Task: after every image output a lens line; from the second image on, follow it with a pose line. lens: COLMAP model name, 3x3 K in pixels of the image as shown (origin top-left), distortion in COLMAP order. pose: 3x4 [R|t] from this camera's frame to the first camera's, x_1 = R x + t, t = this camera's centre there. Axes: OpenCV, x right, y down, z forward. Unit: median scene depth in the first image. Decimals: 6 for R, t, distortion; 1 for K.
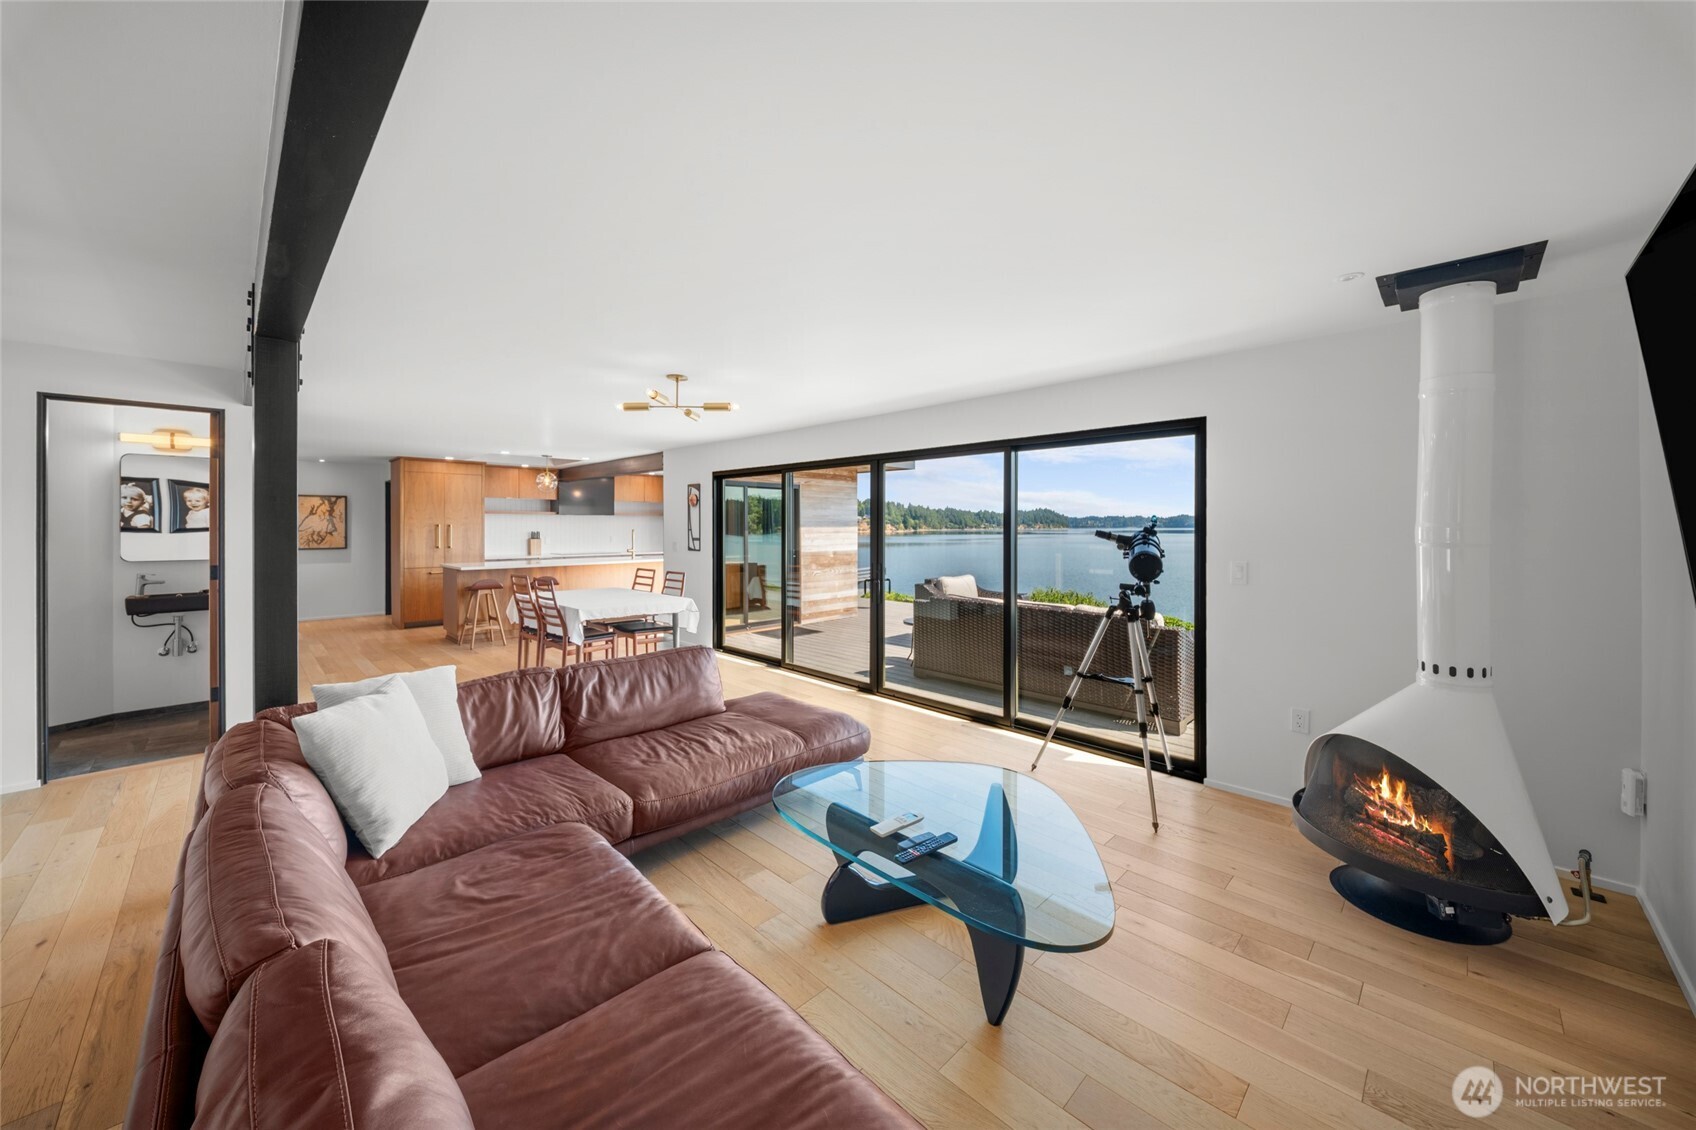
lens RADIAL K [[623.1, 0, 872.7], [0, 623.1, 527.6], [0, 0, 1]] dist [0.001665, -0.000030]
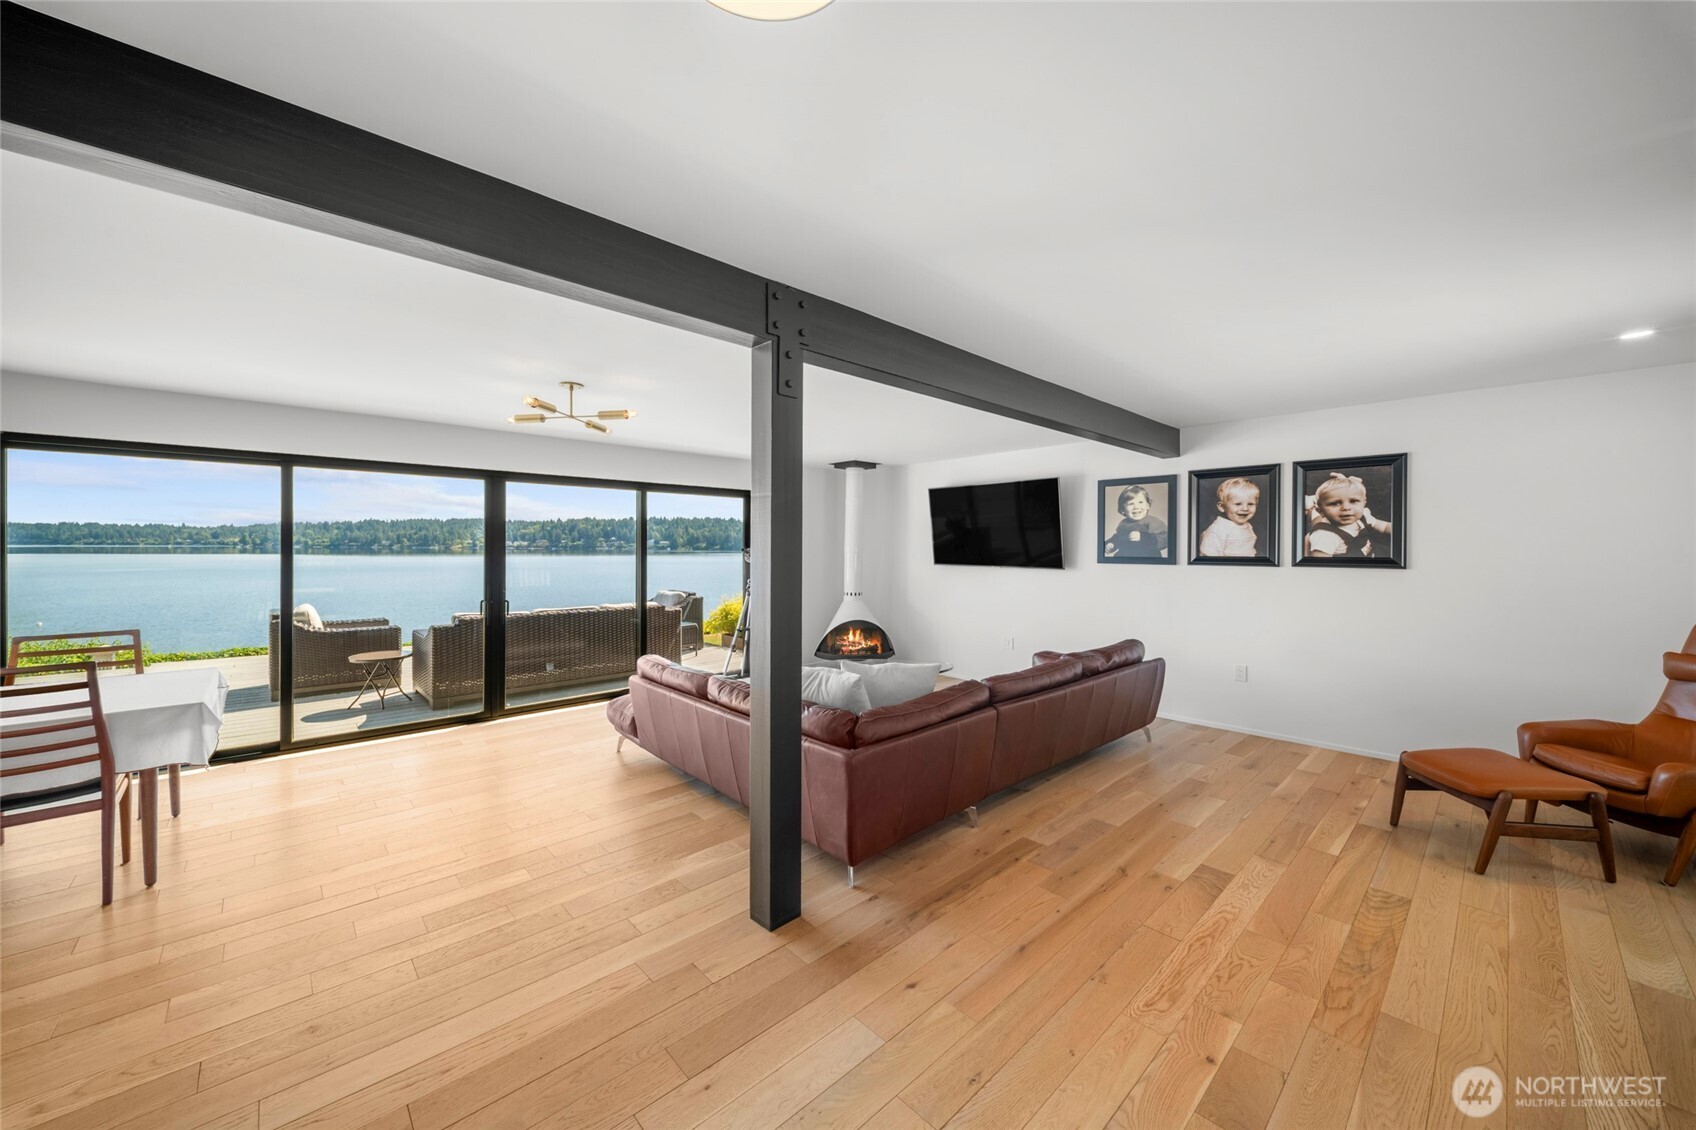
lens RADIAL K [[610.2, 0, 842.6], [0, 610.2, 550.6], [0, 0, 1]] dist [-0.000849, -0.000175]
pose [[0.060424, -0.007762, 0.998143, -0.651776], [-0.002394, 0.999966, 0.007922, -0.001992], [-0.998170, -0.002869, 0.060403, 0.292665]]
